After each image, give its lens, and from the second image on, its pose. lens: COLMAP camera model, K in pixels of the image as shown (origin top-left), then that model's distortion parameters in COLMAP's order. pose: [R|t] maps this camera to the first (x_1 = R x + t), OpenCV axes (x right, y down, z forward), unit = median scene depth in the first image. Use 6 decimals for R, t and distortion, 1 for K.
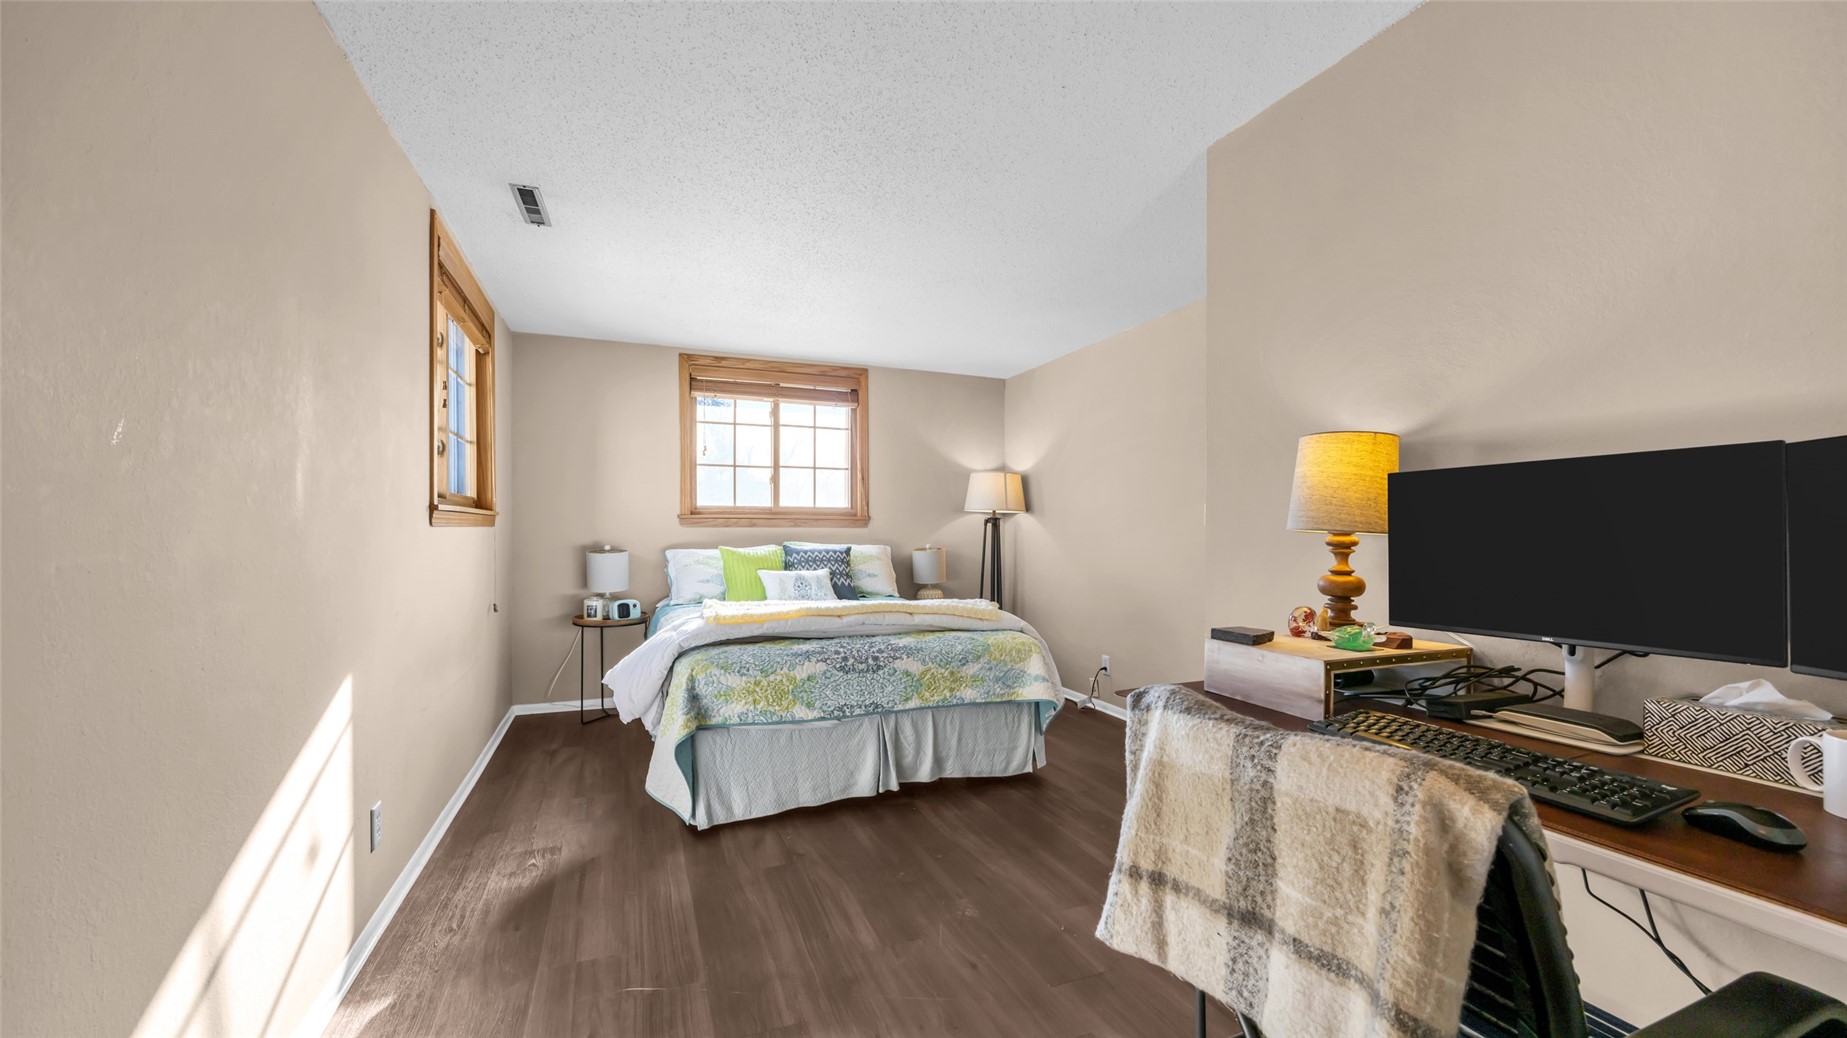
lens RADIAL K [[712.1, 0, 931.3], [0, 712.1, 527.0], [0, 0, 1]] dist [0.001064, 0.000310]
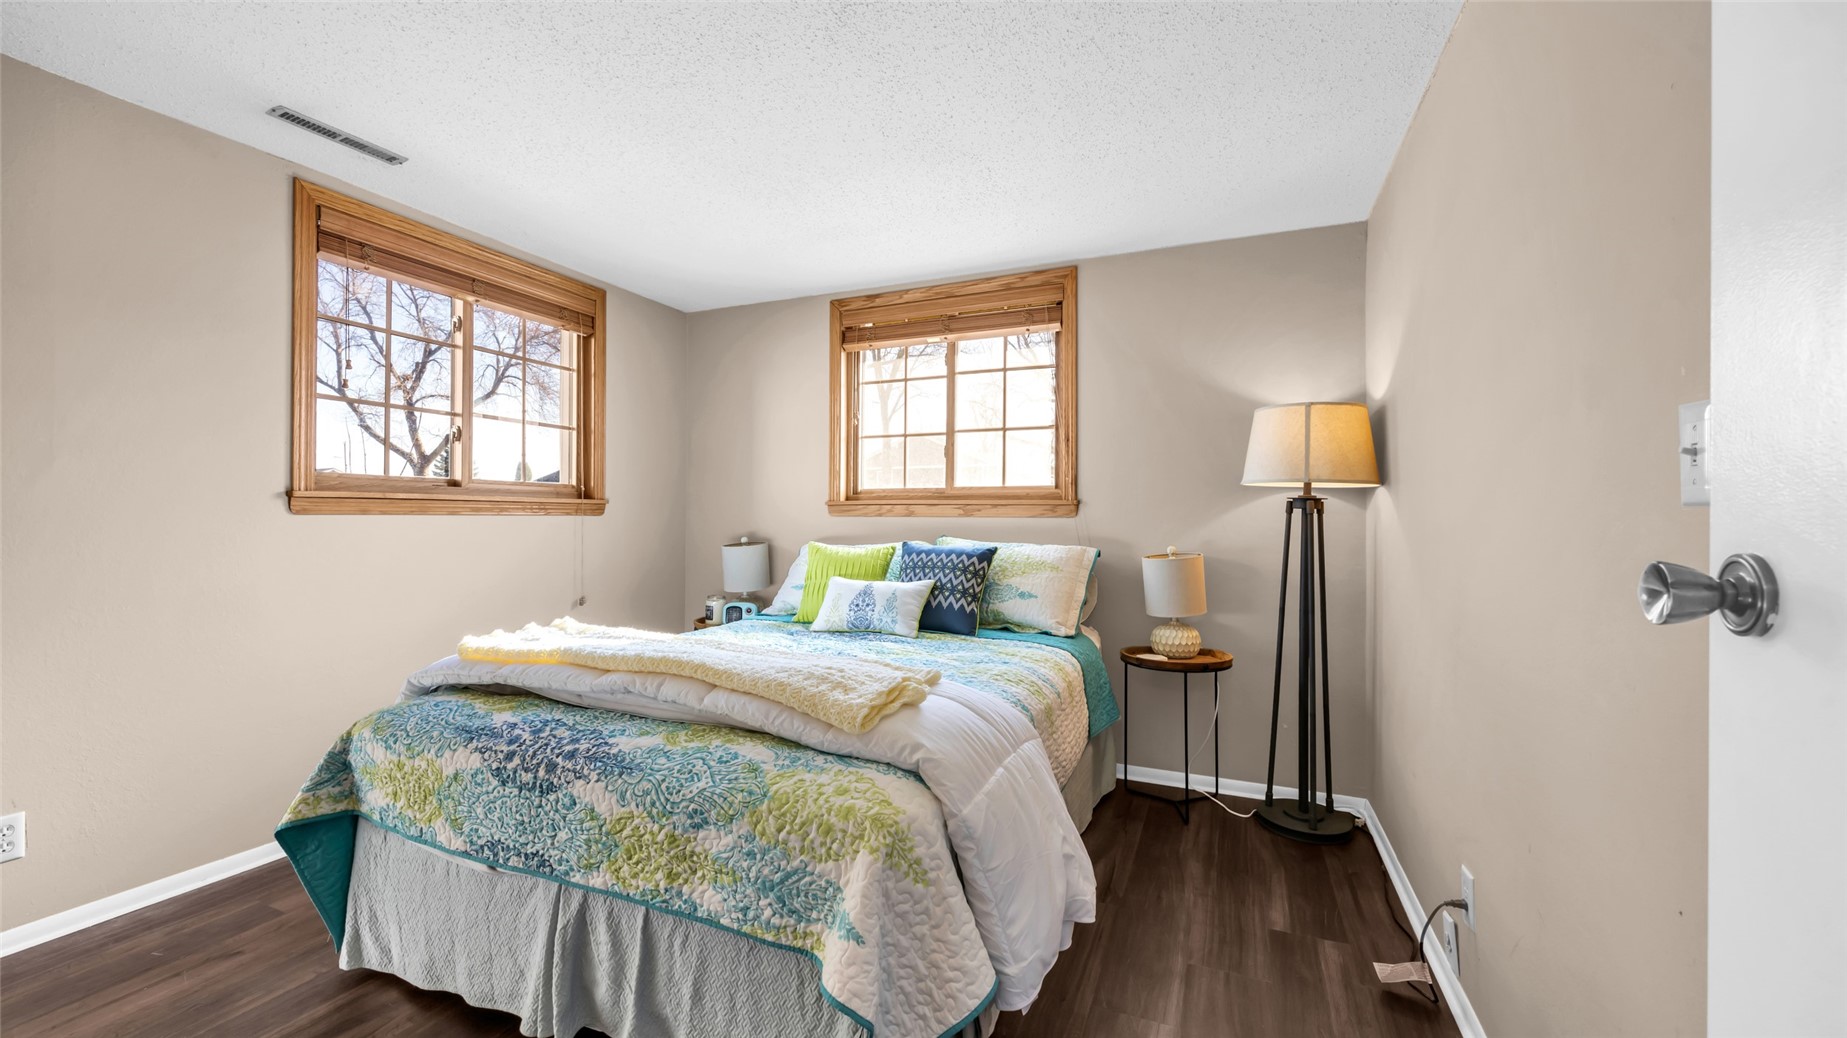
lens RADIAL K [[712.1, 0, 921.8], [0, 712.1, 513.2], [0, 0, 1]] dist [0.001064, 0.000310]
pose [[0.692389, -0.002933, -0.721519, 0.292278], [-0.001633, 0.999983, -0.005632, 0.001215], [0.721523, 0.005078, 0.692372, 0.505543]]
